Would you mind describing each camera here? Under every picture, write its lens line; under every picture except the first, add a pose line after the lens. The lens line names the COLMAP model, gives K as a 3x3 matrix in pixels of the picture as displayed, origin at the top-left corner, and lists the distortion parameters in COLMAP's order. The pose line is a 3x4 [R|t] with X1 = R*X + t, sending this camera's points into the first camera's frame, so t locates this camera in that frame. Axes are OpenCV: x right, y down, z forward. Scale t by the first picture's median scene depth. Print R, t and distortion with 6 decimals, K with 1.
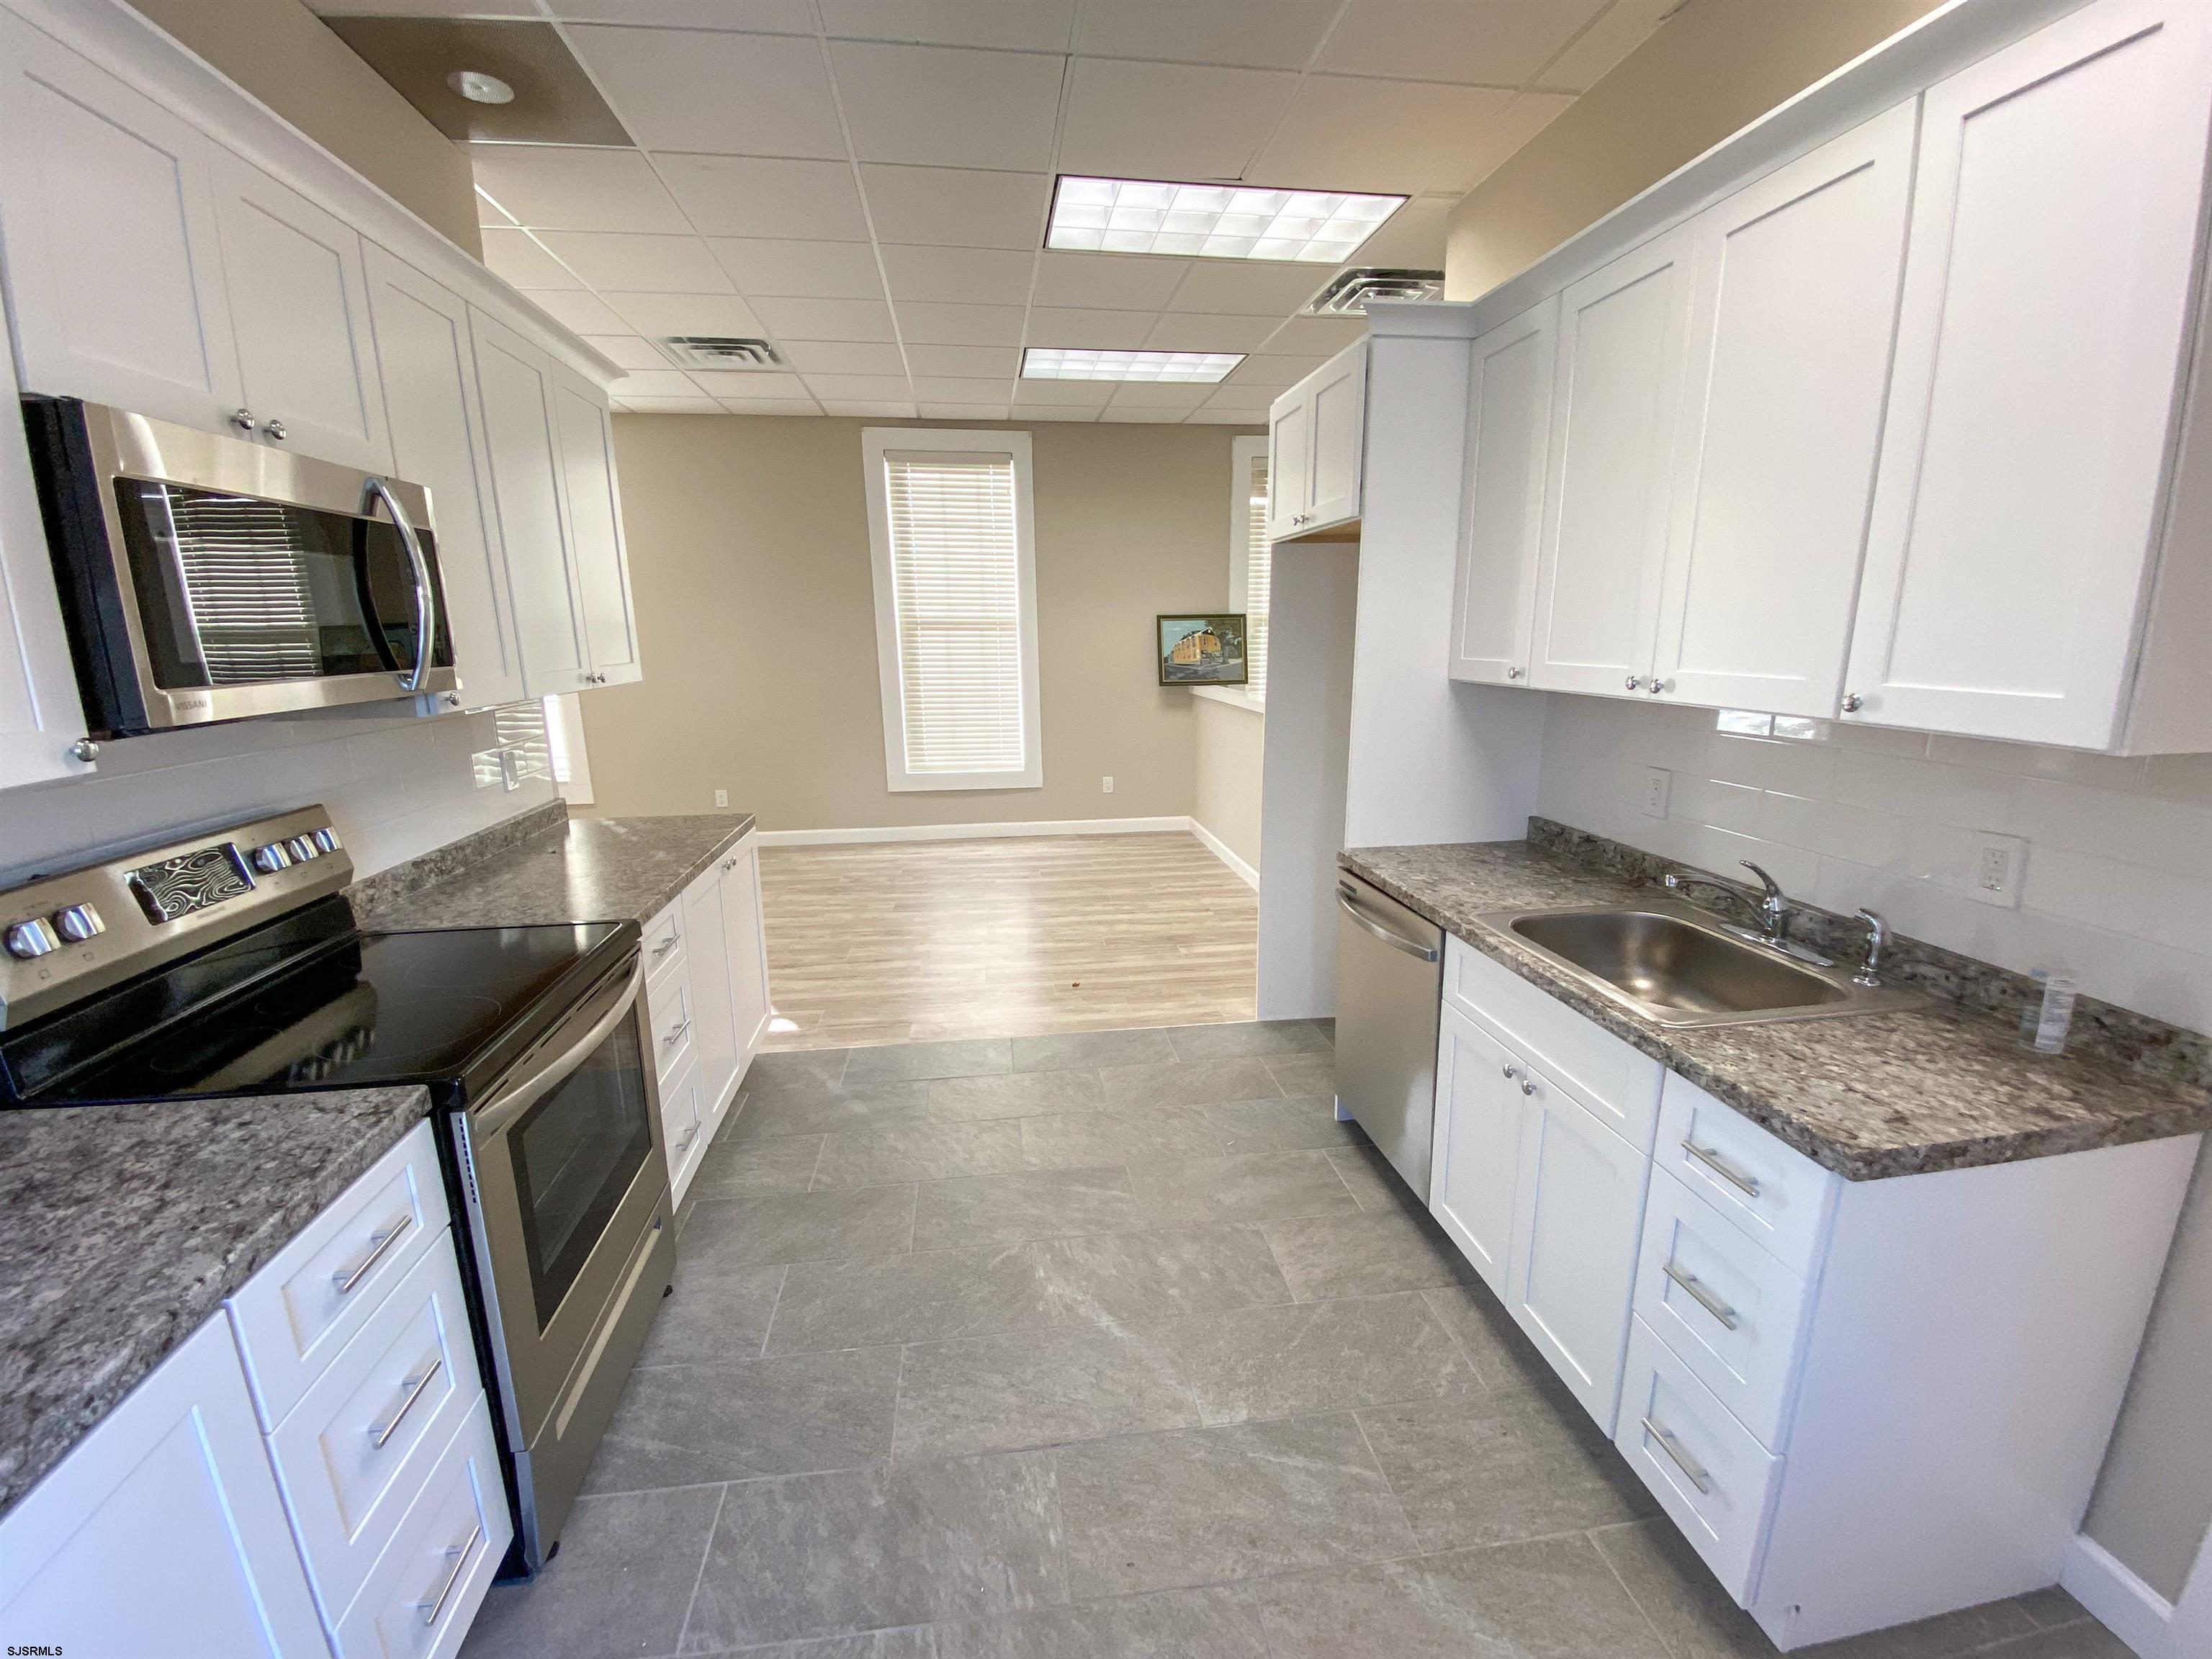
lens RADIAL K [[891.3, 0, 1099.7], [0, 891.3, 825.6], [0, 0, 1]] dist [0.012071, -0.017907]
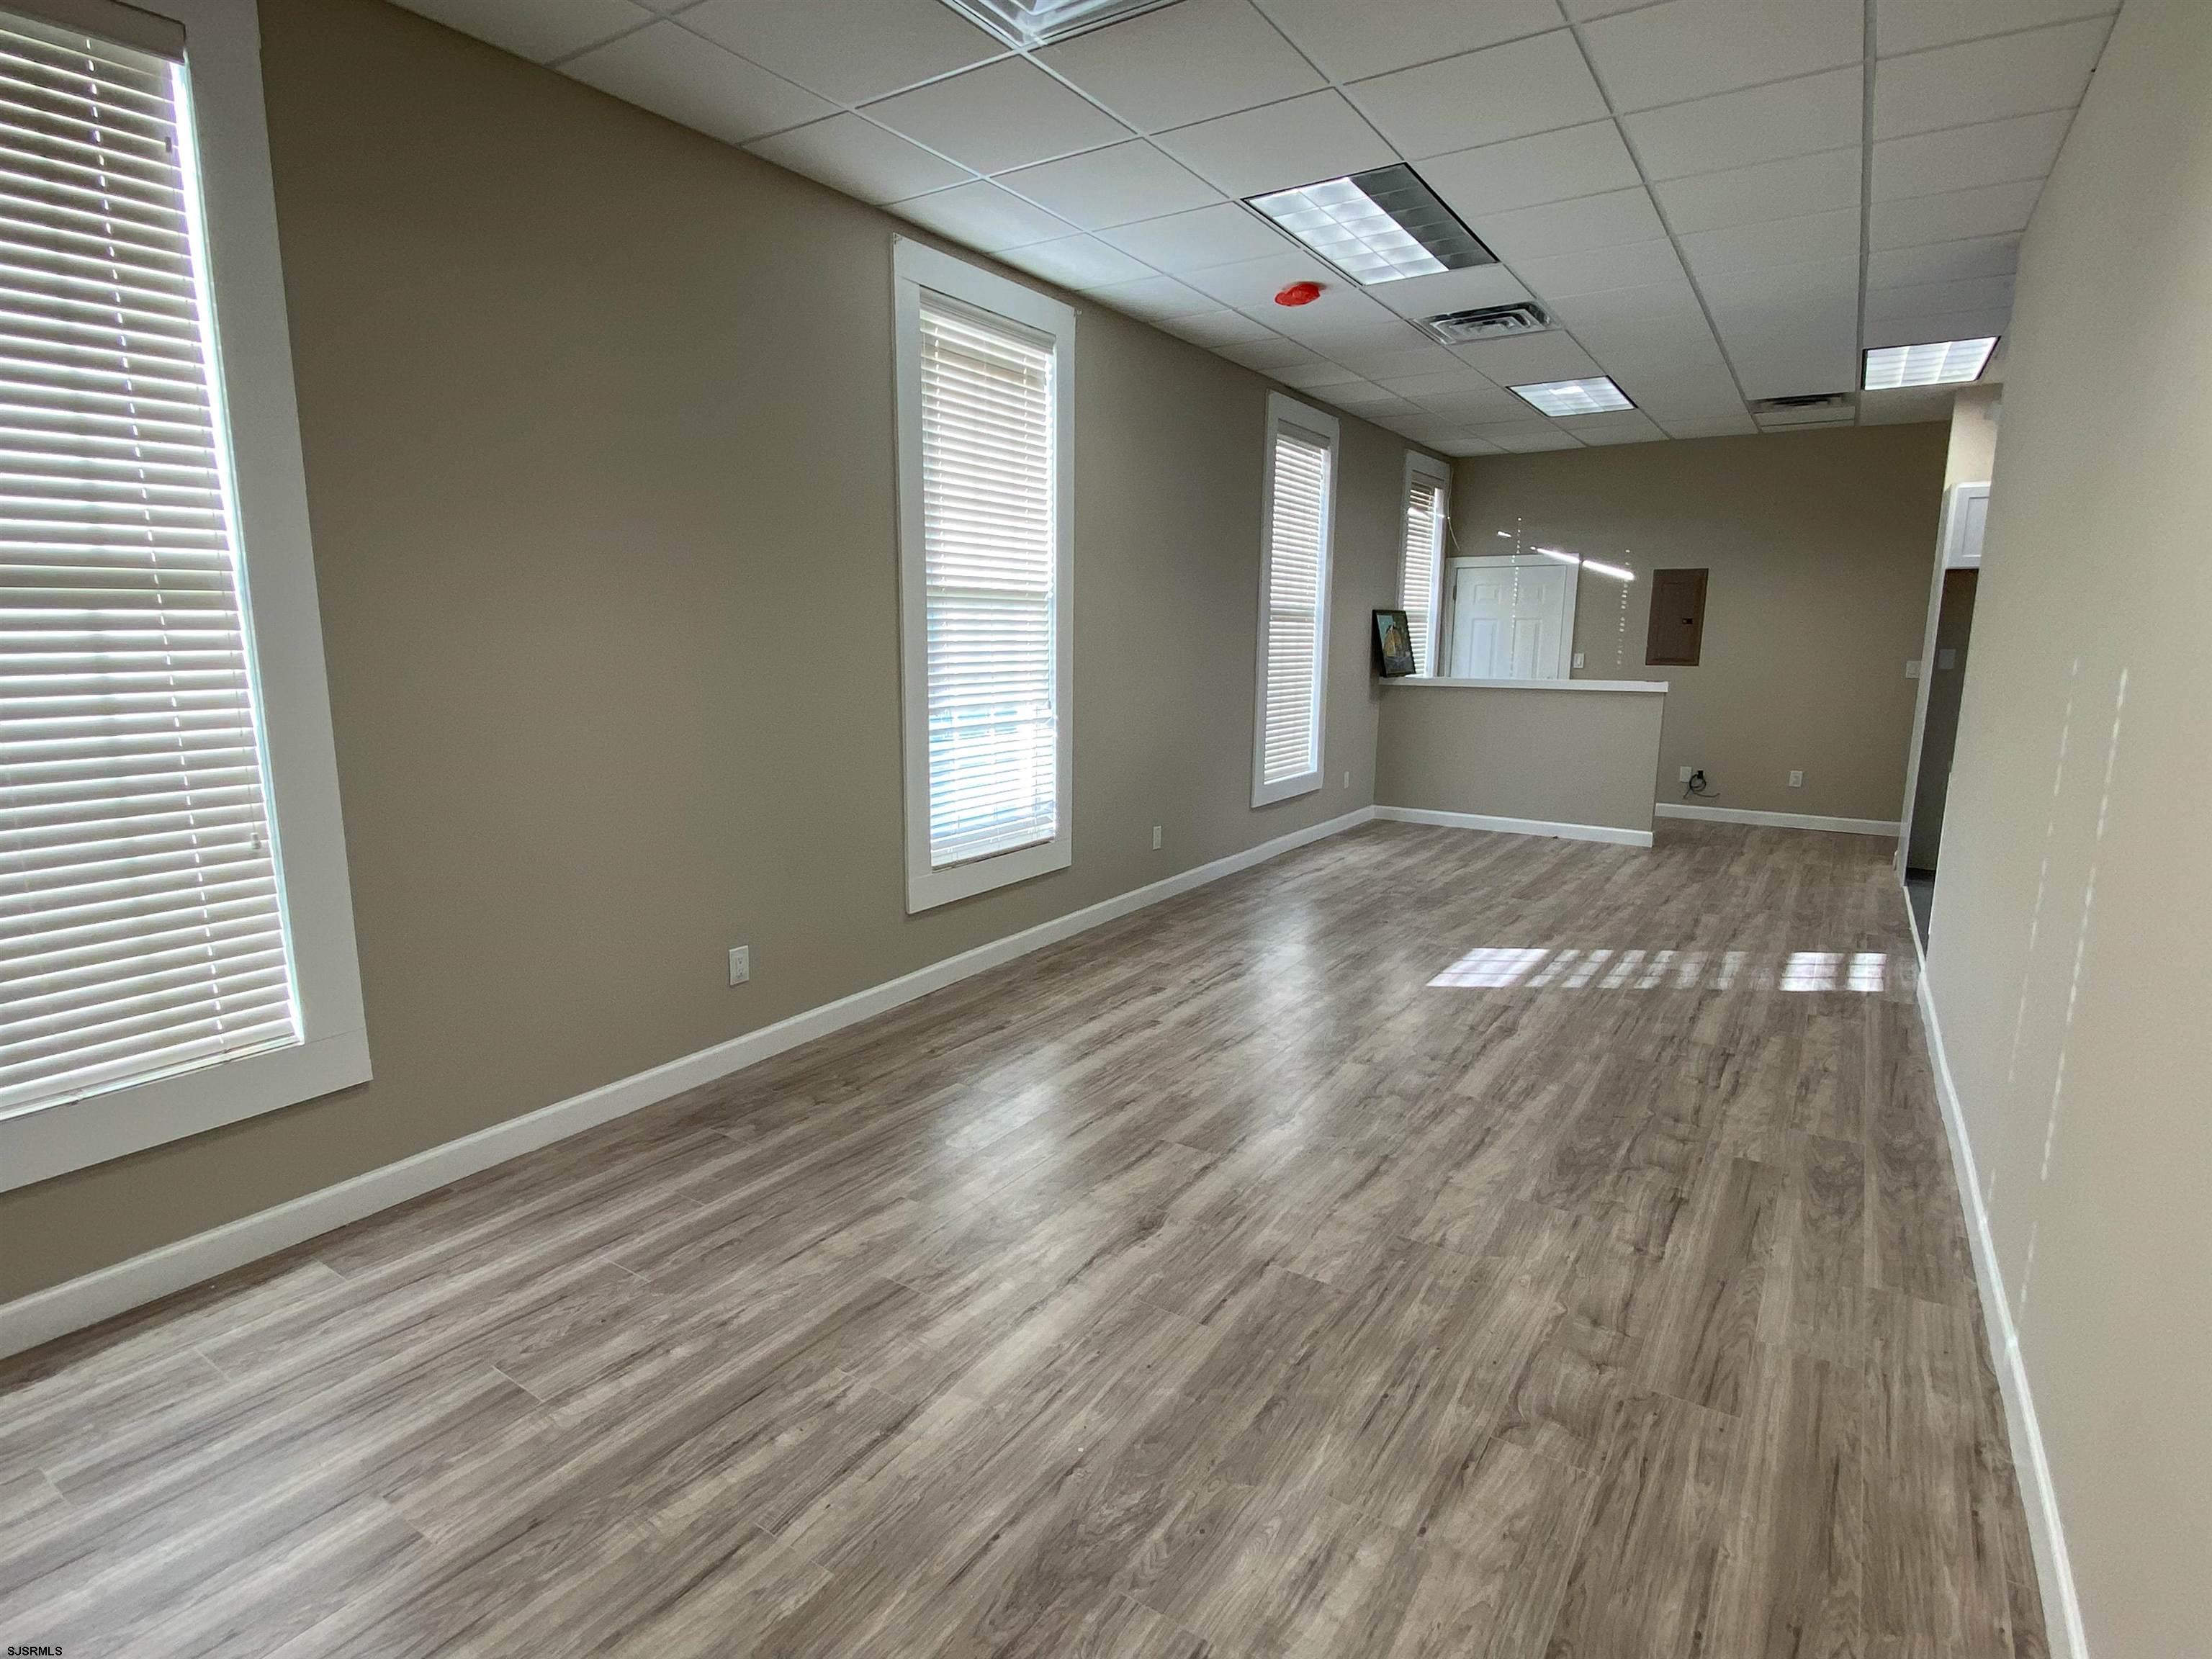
lens RADIAL K [[1122.1, 0, 1113.7], [0, 1122.1, 831.9], [0, 0, 1]] dist [0.118794, -0.118744]
pose [[0.652483, -0.120769, 0.748118, -3.505316], [0.141643, 0.989257, 0.036160, -0.220362], [-0.744448, 0.082373, 0.662579, 1.157581]]
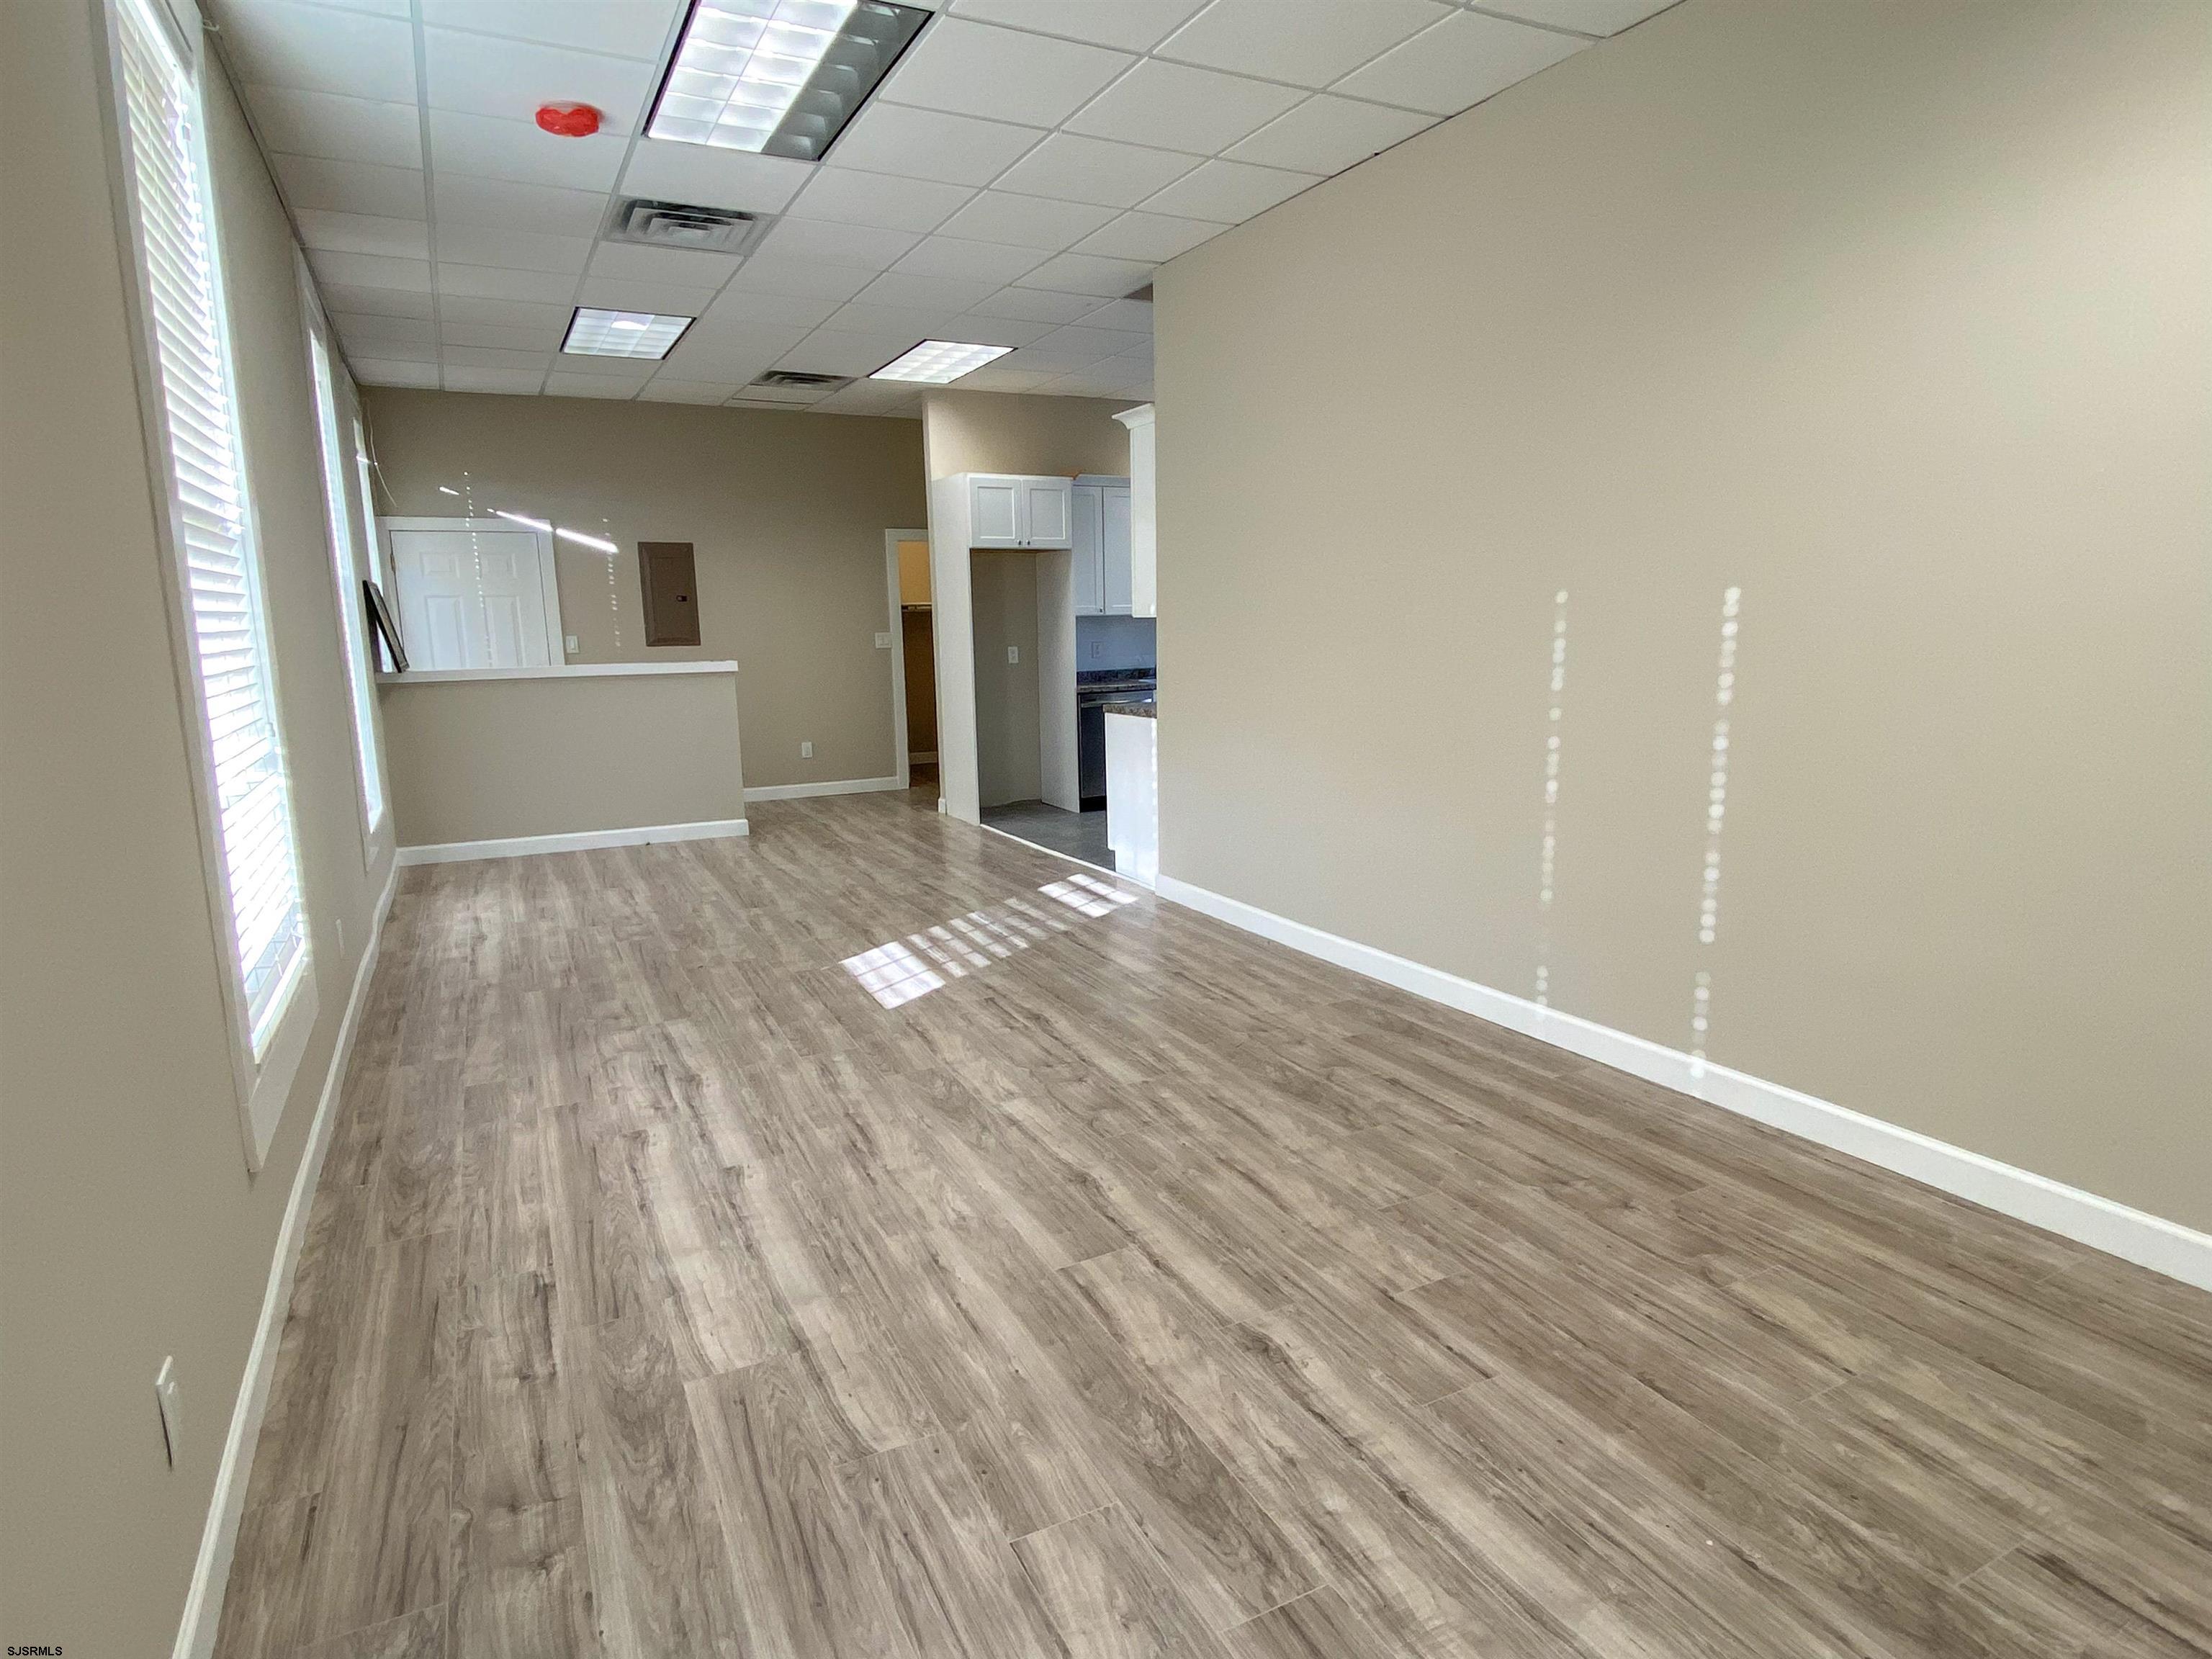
lens RADIAL K [[1212.6, 0, 1107.7], [0, 1212.6, 823.7], [0, 0, 1]] dist [0.064985, -0.060304]
pose [[-0.329711, -0.146449, 0.932654, -3.442873], [0.214203, 0.950527, 0.224980, -0.430853], [-0.919461, 0.273956, -0.282029, 2.377455]]
